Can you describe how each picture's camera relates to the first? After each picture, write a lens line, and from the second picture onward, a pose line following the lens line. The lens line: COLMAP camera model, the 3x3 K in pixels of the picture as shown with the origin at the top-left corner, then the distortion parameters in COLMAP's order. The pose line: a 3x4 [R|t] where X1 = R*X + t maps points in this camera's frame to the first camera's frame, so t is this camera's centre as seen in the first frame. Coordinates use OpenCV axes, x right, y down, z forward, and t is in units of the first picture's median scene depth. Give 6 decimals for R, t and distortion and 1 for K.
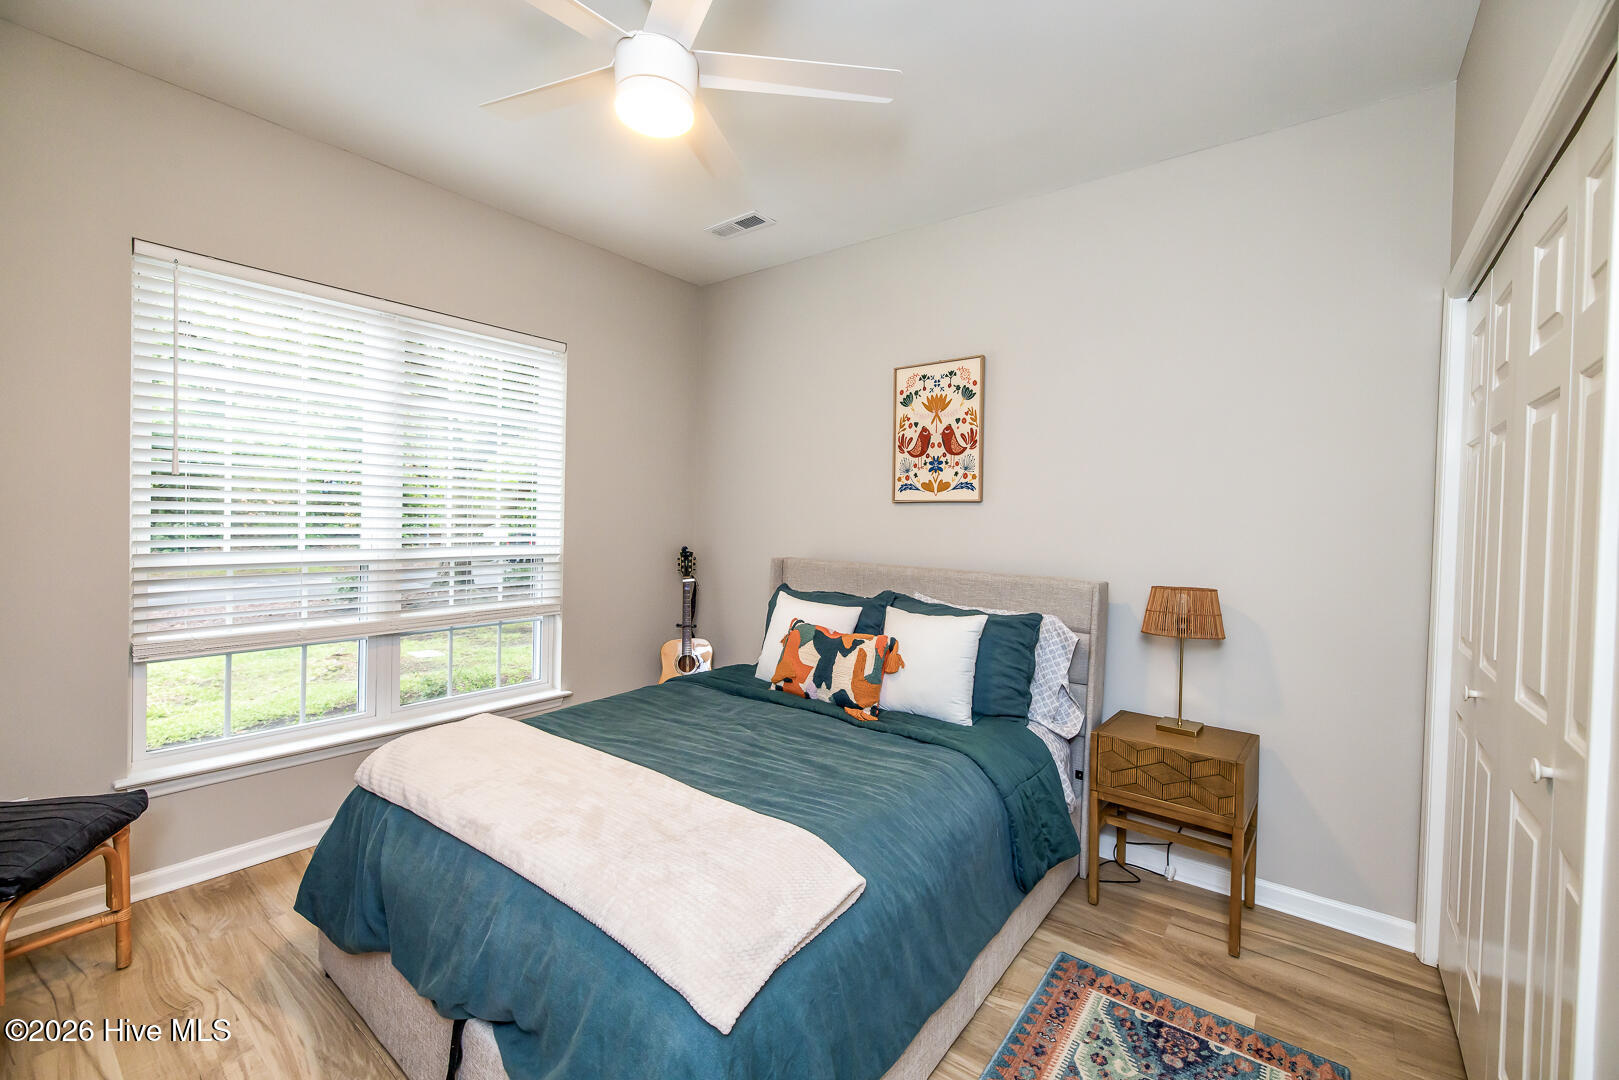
lens RADIAL K [[673.7, 0, 805.8], [0, 673.7, 536.2], [0, 0, 1]] dist [-0.002582, -0.000550]
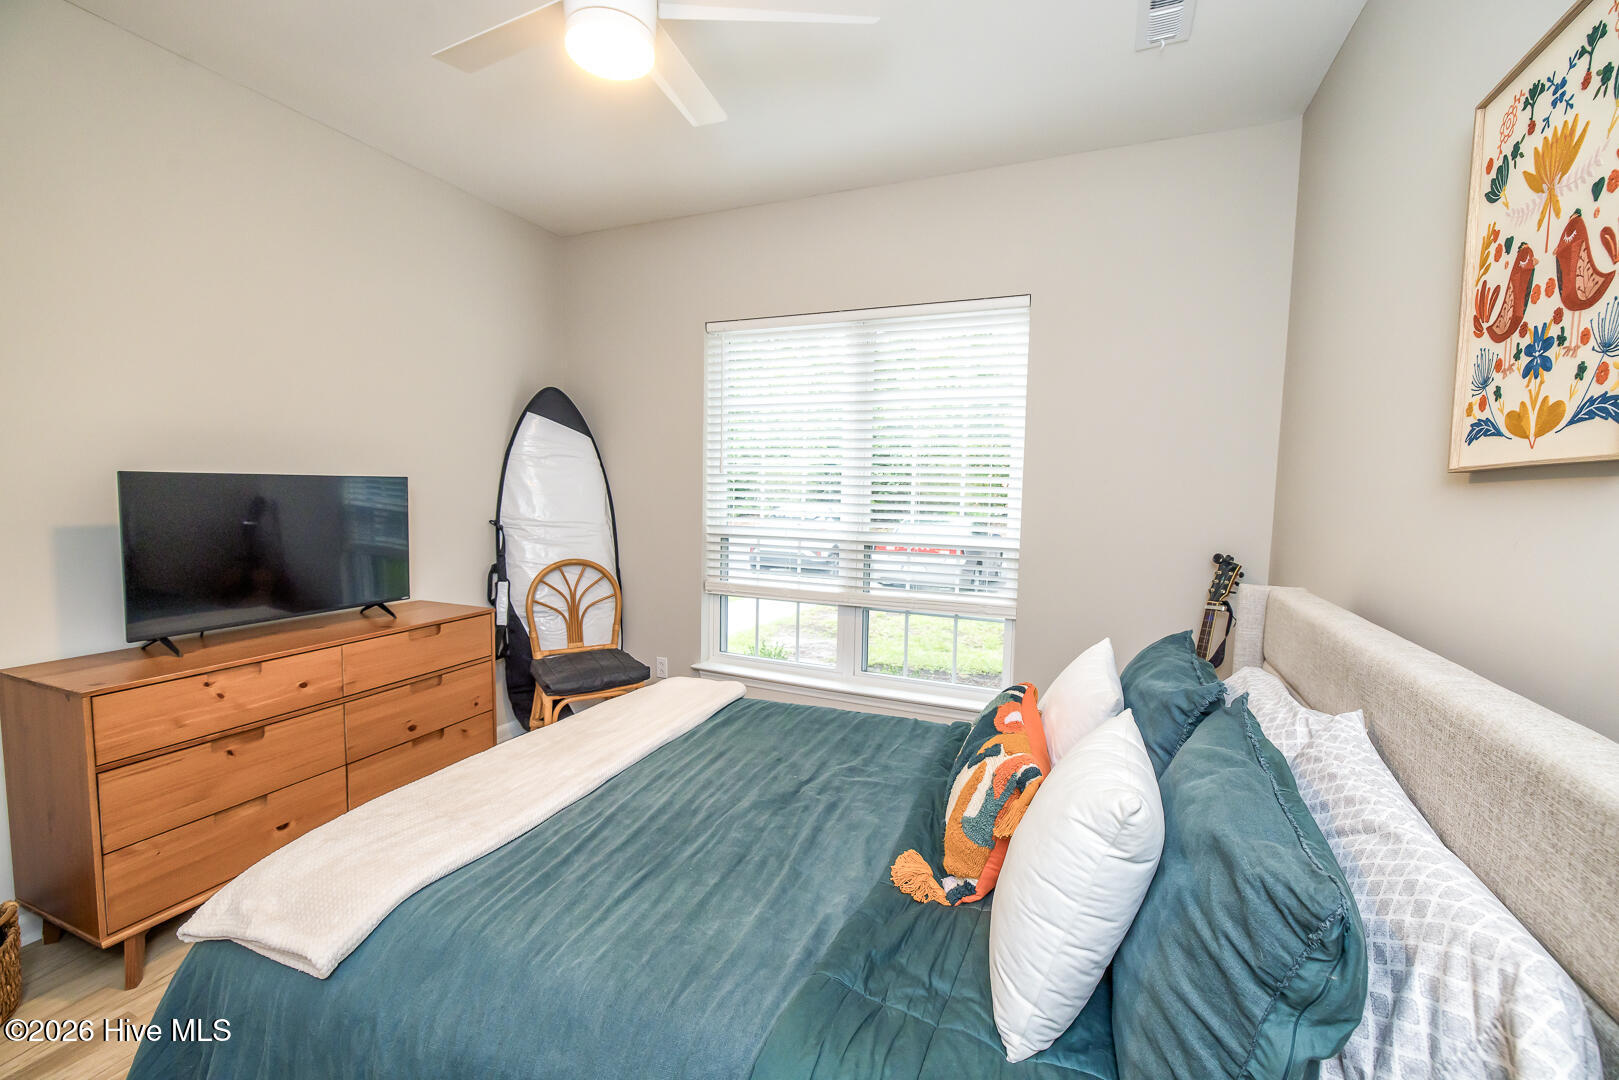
lens RADIAL K [[699.4, 0, 802.6], [0, 699.4, 530.9], [0, 0, 1]] dist [-0.002113, 0.000089]
pose [[0.213821, 0.044072, -0.975878, 0.446143], [-0.050428, 0.998148, 0.034029, -0.014230], [0.975570, 0.041936, 0.215648, 0.585435]]
